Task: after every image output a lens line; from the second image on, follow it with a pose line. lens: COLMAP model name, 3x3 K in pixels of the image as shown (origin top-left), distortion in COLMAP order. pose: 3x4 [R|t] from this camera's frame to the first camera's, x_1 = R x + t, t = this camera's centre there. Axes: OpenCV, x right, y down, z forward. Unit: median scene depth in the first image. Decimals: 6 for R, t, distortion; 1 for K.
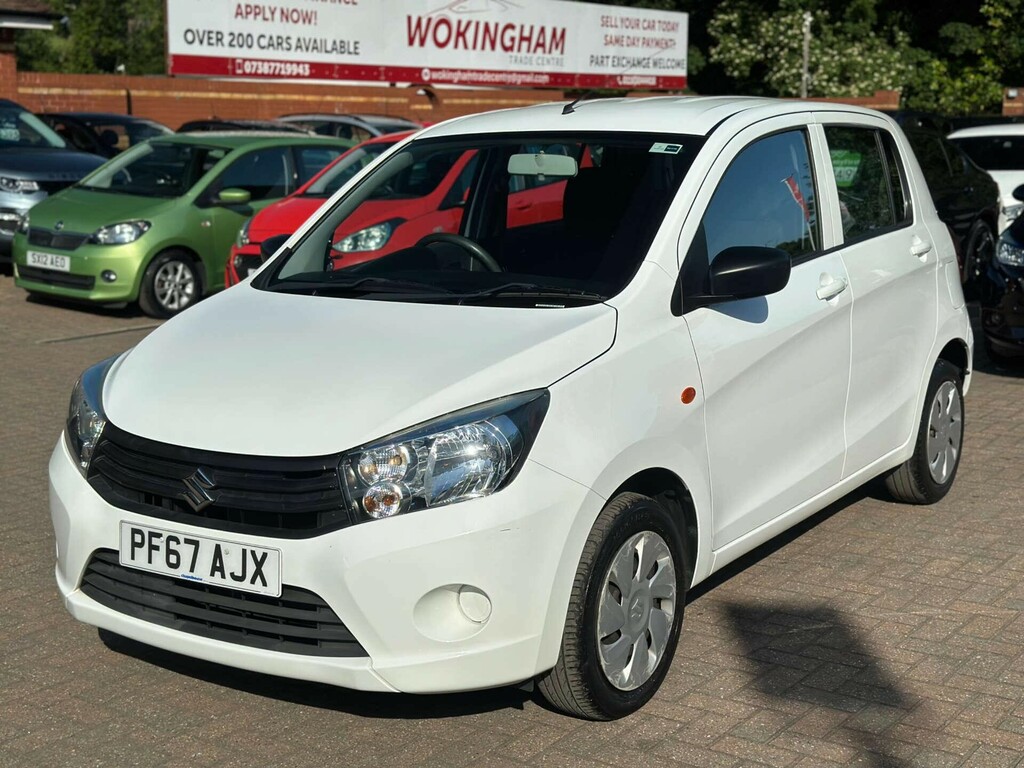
lens RADIAL K [[1444.4, 0, 512.0], [0, 1444.4, 384.0], [0, 0, 1]] dist [0.167789, -0.314689]
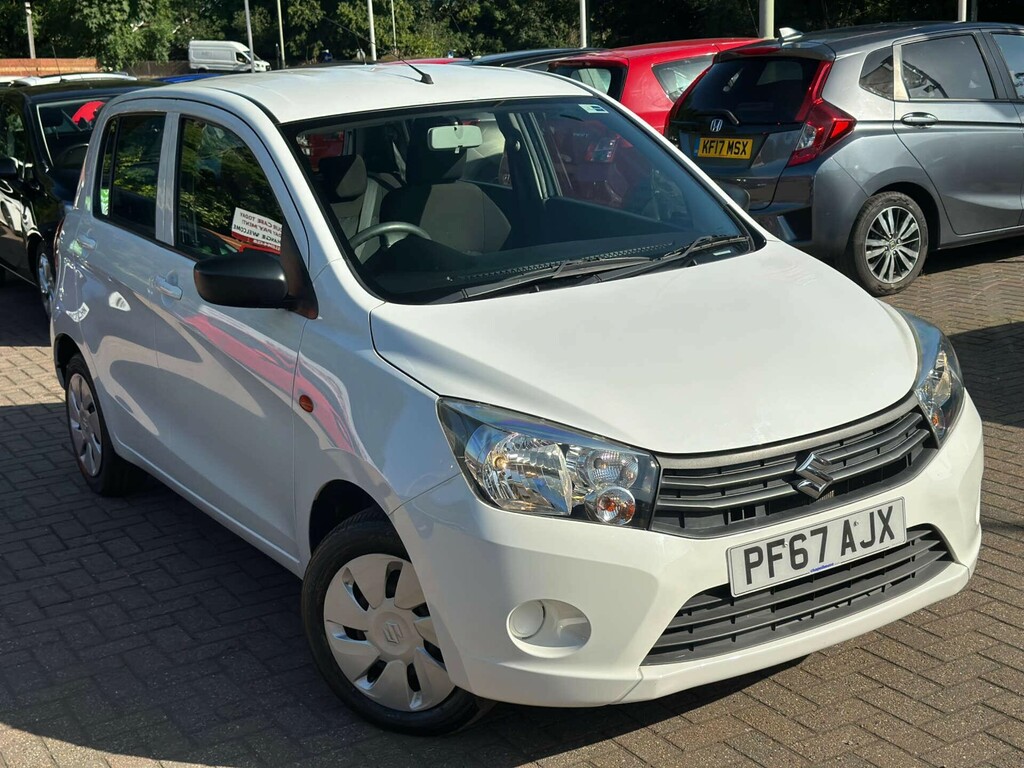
lens RADIAL K [[1441.9, 0, 529.2], [0, 1441.9, 379.5], [0, 0, 1]] dist [0.181097, -0.386339]
pose [[0.407861, -0.218114, 0.886609, -1.028130], [0.208190, 0.967684, 0.142286, -0.148983], [-0.888992, 0.126550, 0.440089, 0.678775]]
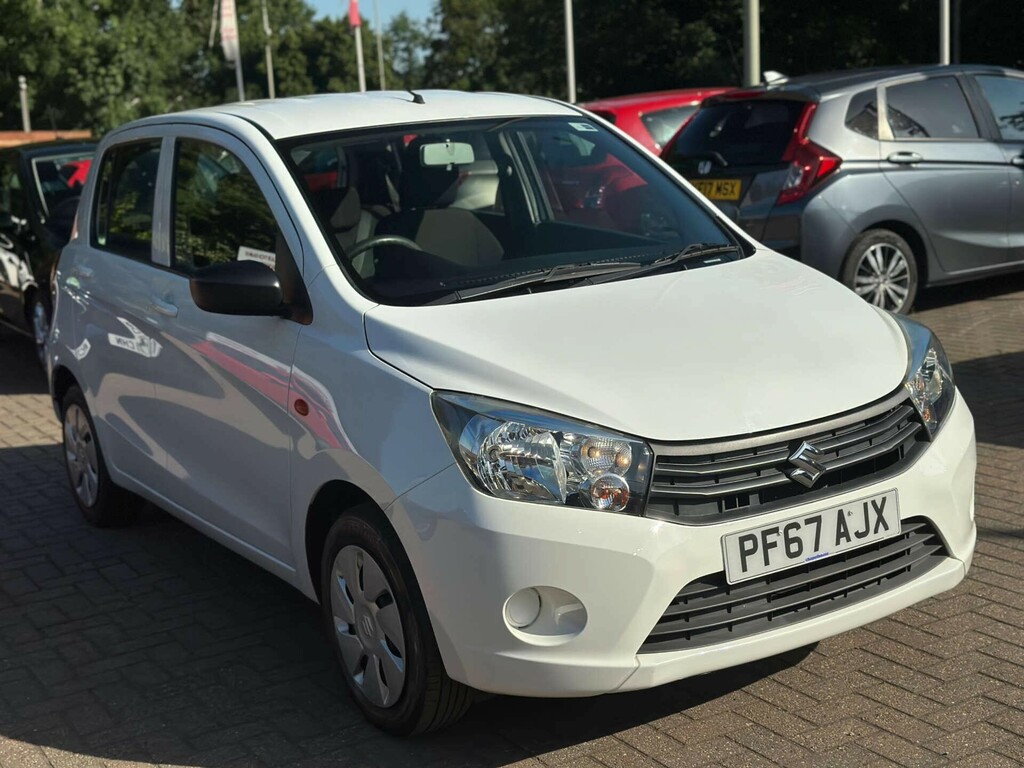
lens RADIAL K [[1444.4, 0, 512.0], [0, 1444.4, 384.0], [0, 0, 1]] dist [0.167789, -0.314689]
pose [[0.410991, -0.182867, 0.893110, -1.046397], [0.221445, 0.970359, 0.096780, -0.105148], [-0.884335, 0.157999, 0.439303, 0.681847]]
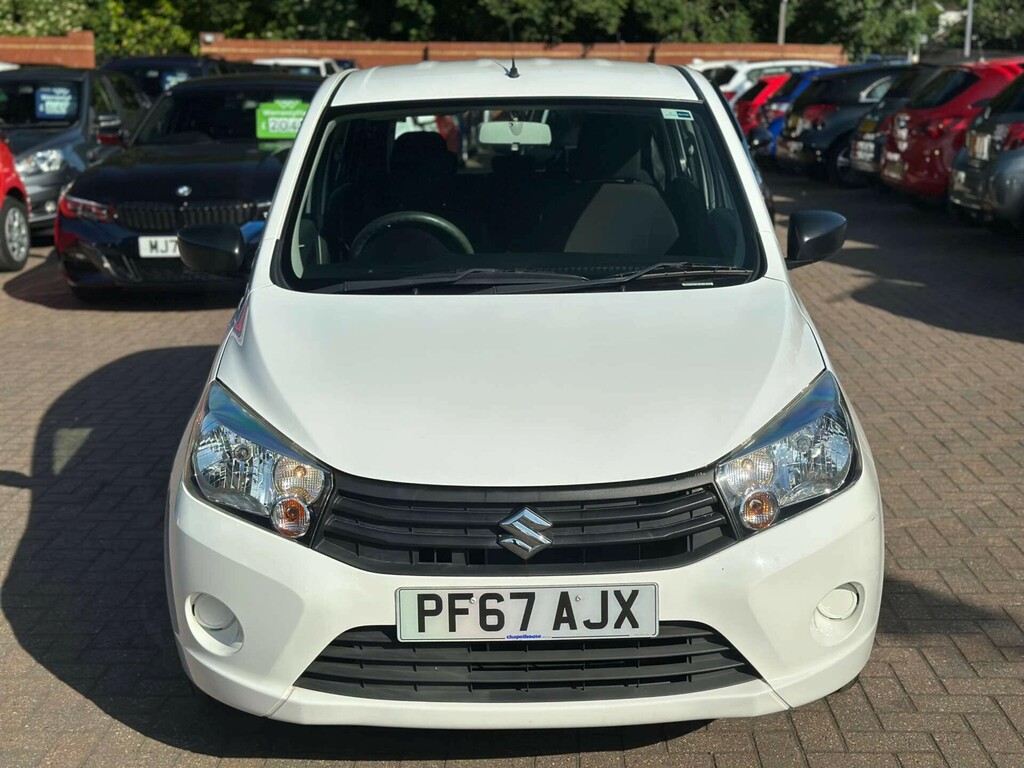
lens RADIAL K [[1444.4, 0, 512.0], [0, 1444.4, 384.0], [0, 0, 1]] dist [0.167789, -0.314689]
pose [[0.830415, -0.119255, 0.544232, -0.618516], [0.097700, 0.992857, 0.068485, -0.067539], [-0.548512, -0.003700, 0.836135, 0.270316]]
